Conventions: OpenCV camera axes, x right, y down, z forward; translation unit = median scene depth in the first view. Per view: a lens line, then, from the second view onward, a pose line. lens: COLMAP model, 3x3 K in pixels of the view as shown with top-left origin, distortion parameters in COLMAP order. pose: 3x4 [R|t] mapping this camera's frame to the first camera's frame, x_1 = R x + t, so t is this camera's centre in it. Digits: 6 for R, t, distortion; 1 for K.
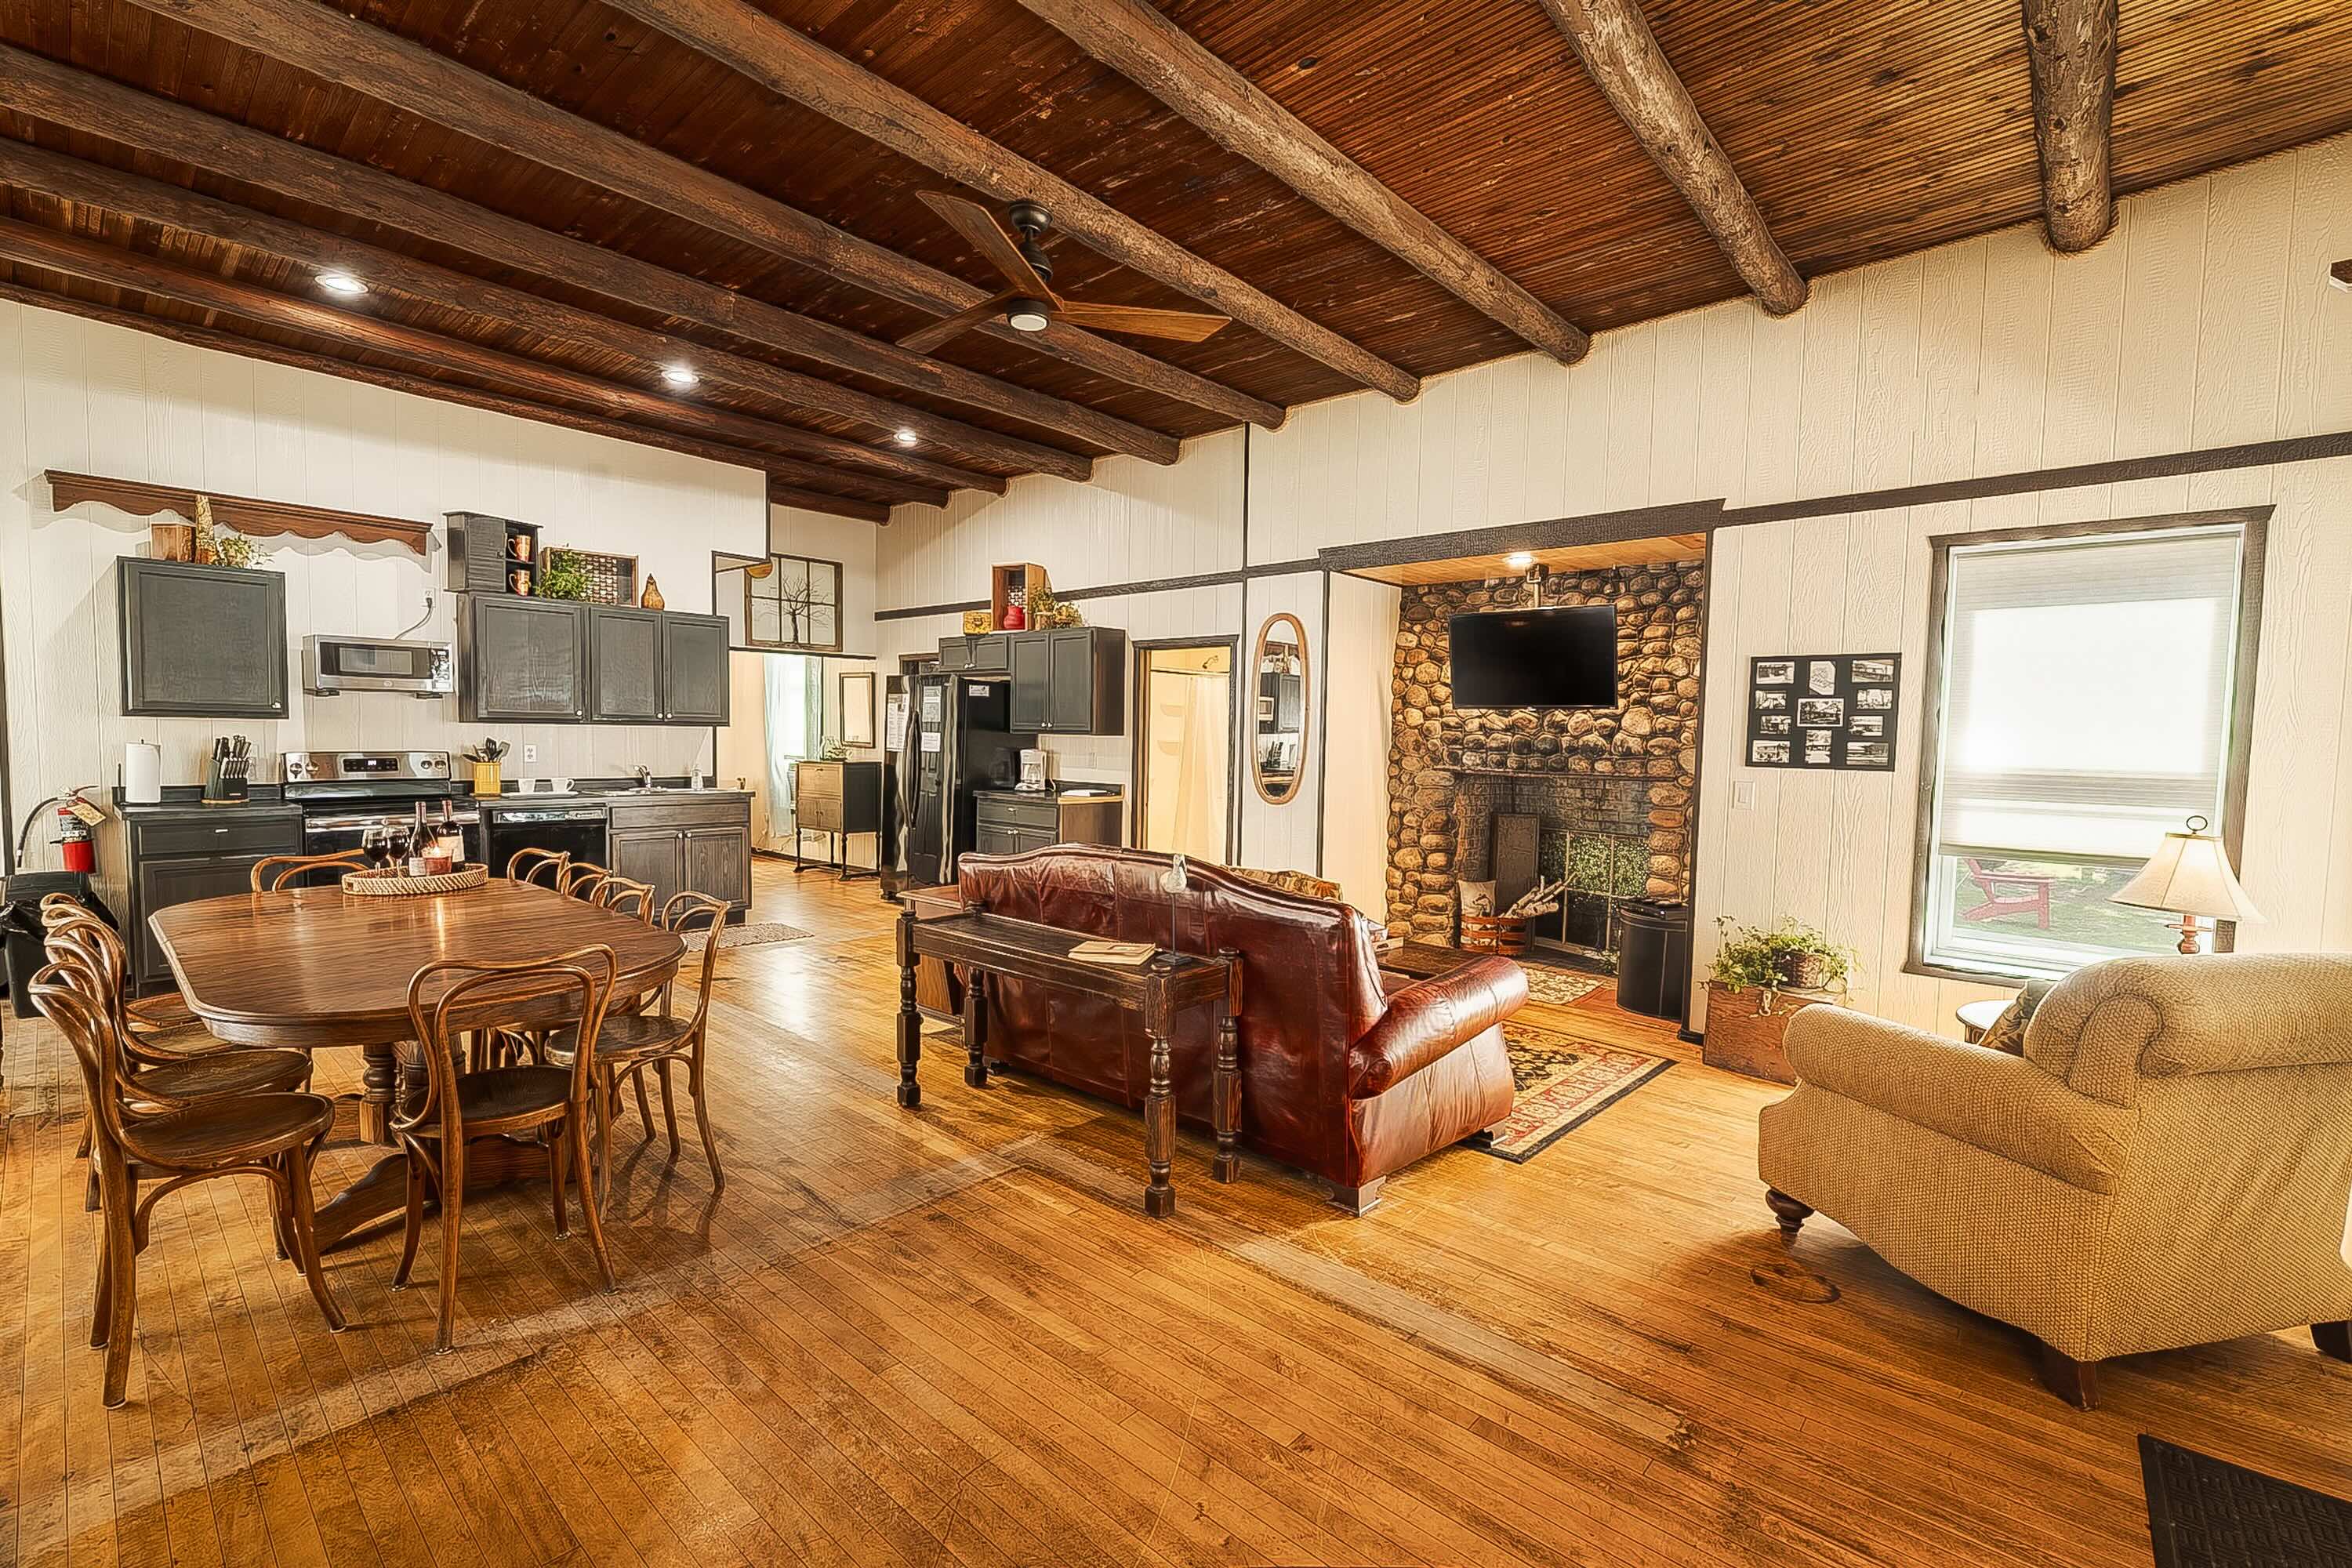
lens RADIAL K [[1024.2, 0, 1178.0], [0, 1024.2, 781.3], [0, 0, 1]] dist [-0.000993, -0.000091]
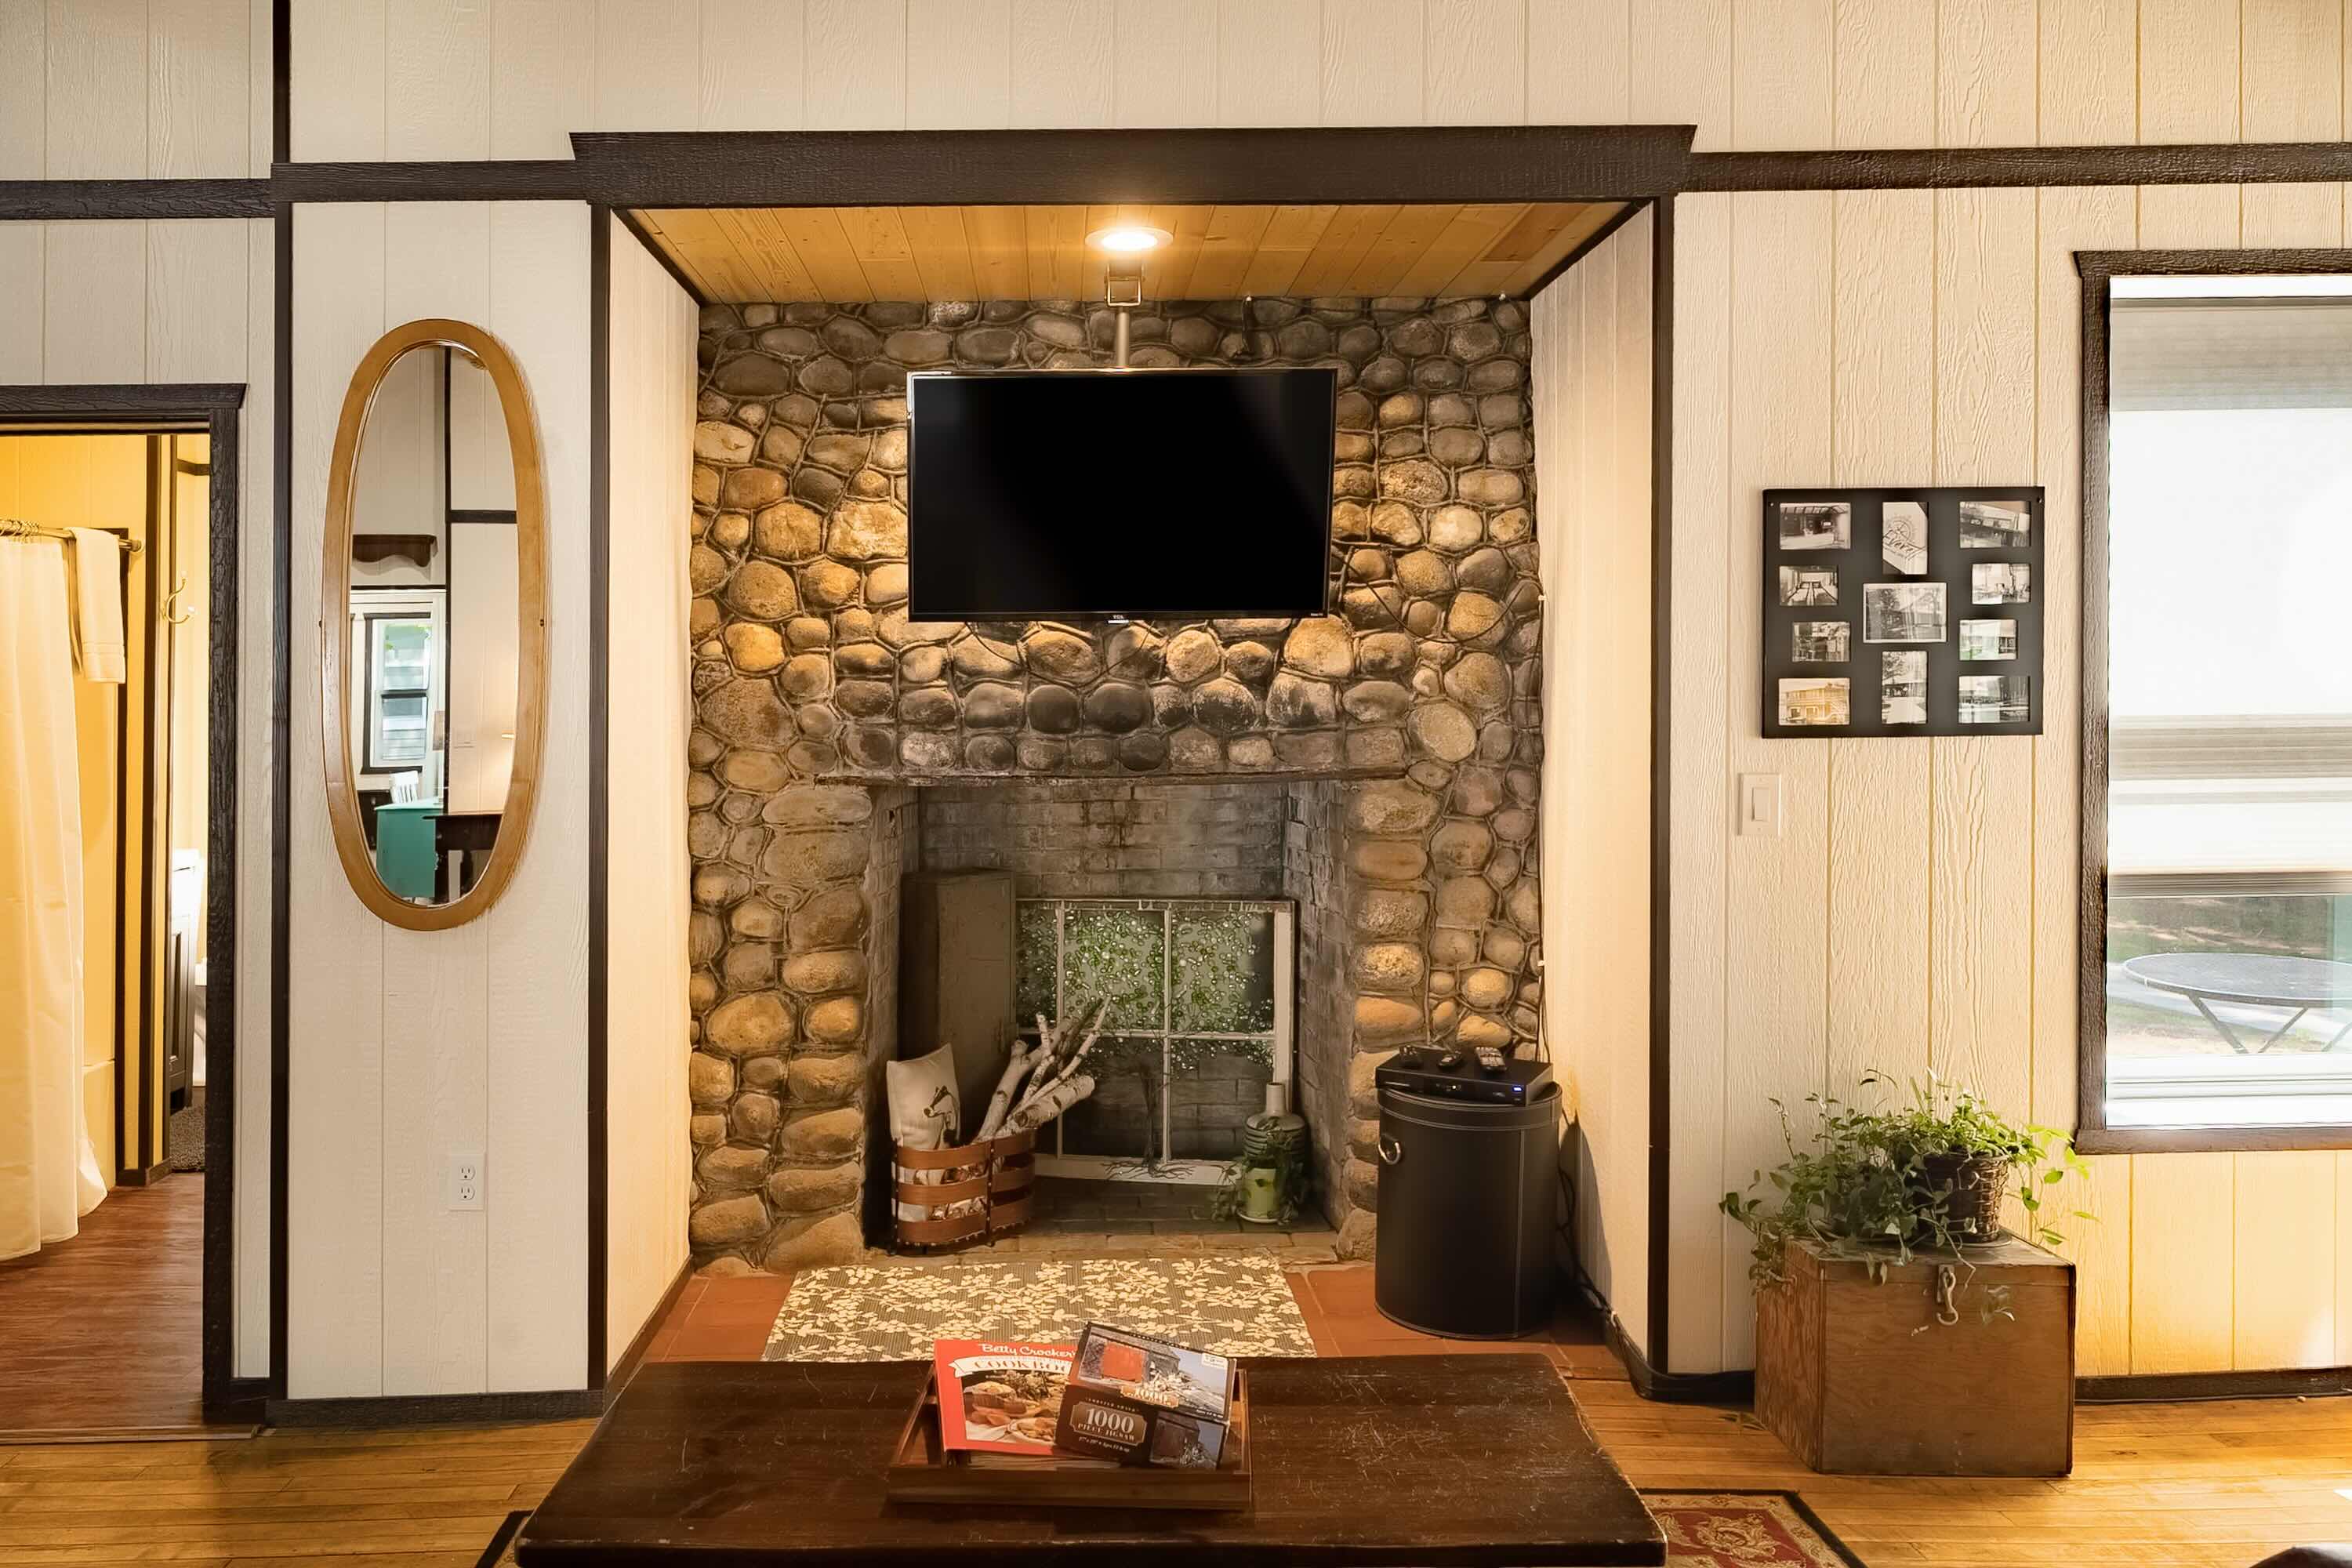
lens RADIAL K [[1723.6, 0, 1149.1], [0, 1723.6, 656.9], [0, 0, 1]] dist [0.005168, -0.000281]
pose [[0.733364, -0.017356, 0.679614, -0.106434], [0.061162, 0.997305, -0.040530, -0.027197], [-0.677079, 0.071290, 0.732449, 0.486570]]
